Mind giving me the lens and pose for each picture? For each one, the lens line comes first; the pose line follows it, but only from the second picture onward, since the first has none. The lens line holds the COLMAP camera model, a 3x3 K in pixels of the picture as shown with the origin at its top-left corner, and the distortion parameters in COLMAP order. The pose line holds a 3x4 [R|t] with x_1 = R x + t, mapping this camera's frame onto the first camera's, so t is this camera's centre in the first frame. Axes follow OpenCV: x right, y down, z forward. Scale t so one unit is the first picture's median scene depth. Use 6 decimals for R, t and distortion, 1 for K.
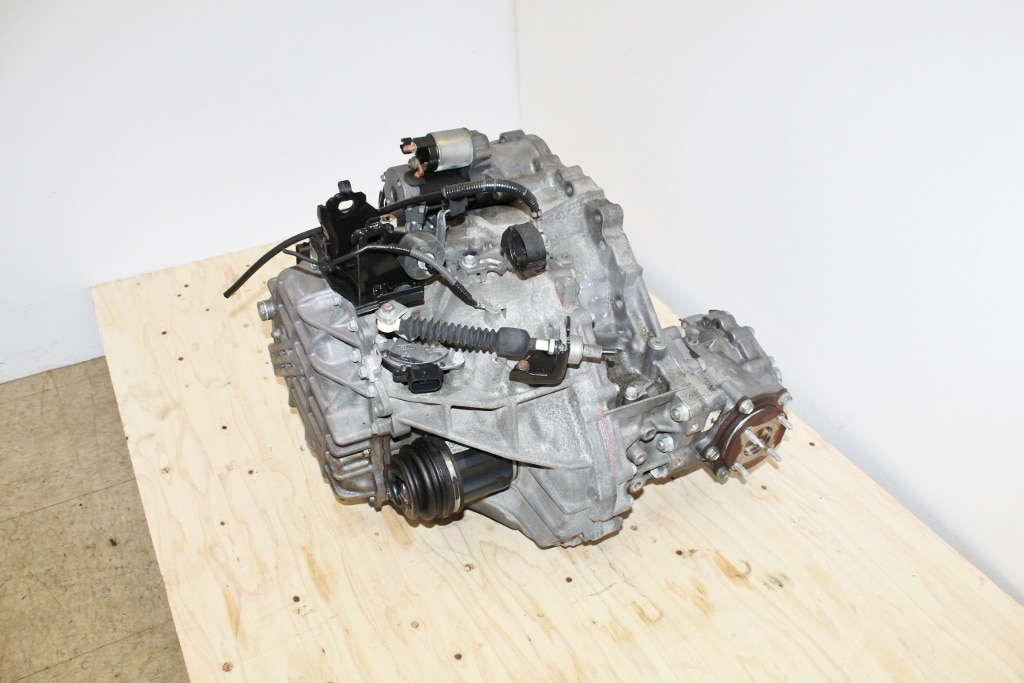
lens RADIAL K [[851.1, 0, 518.9], [0, 851.1, 341.4], [0, 0, 1]] dist [-0.150911, 0.118979]
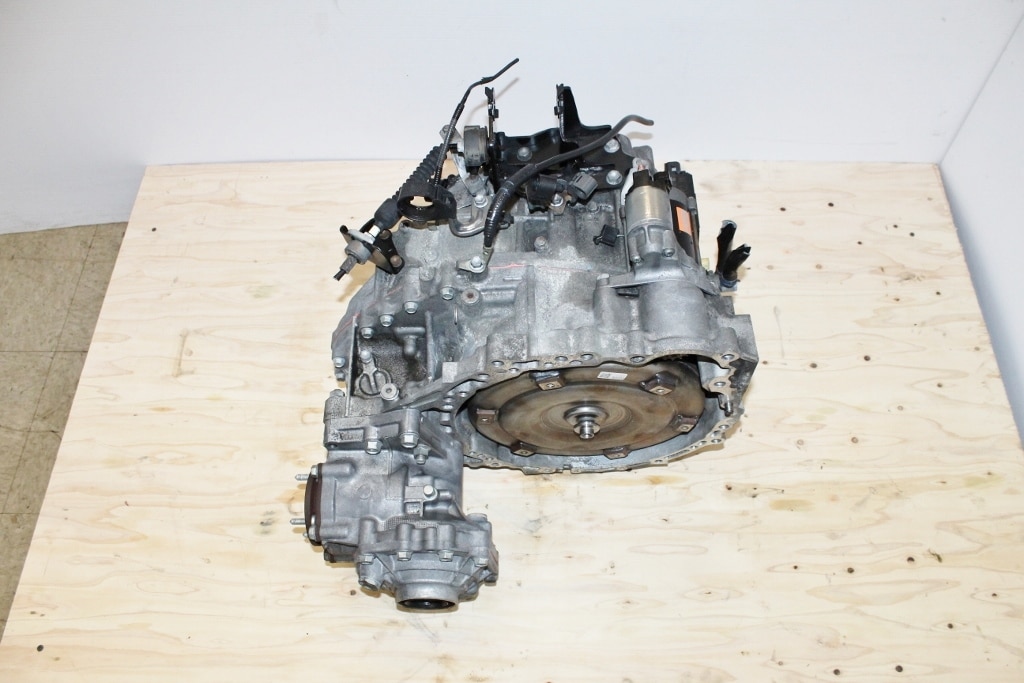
lens RADIAL K [[851.1, 0, 519.1], [0, 851.1, 343.3], [0, 0, 1]] dist [-0.150911, 0.118979]
pose [[-0.493926, 0.743068, -0.451539, 0.485069], [-0.516433, 0.167083, 0.839869, -0.899209], [0.699524, 0.648022, 0.301219, 0.764115]]
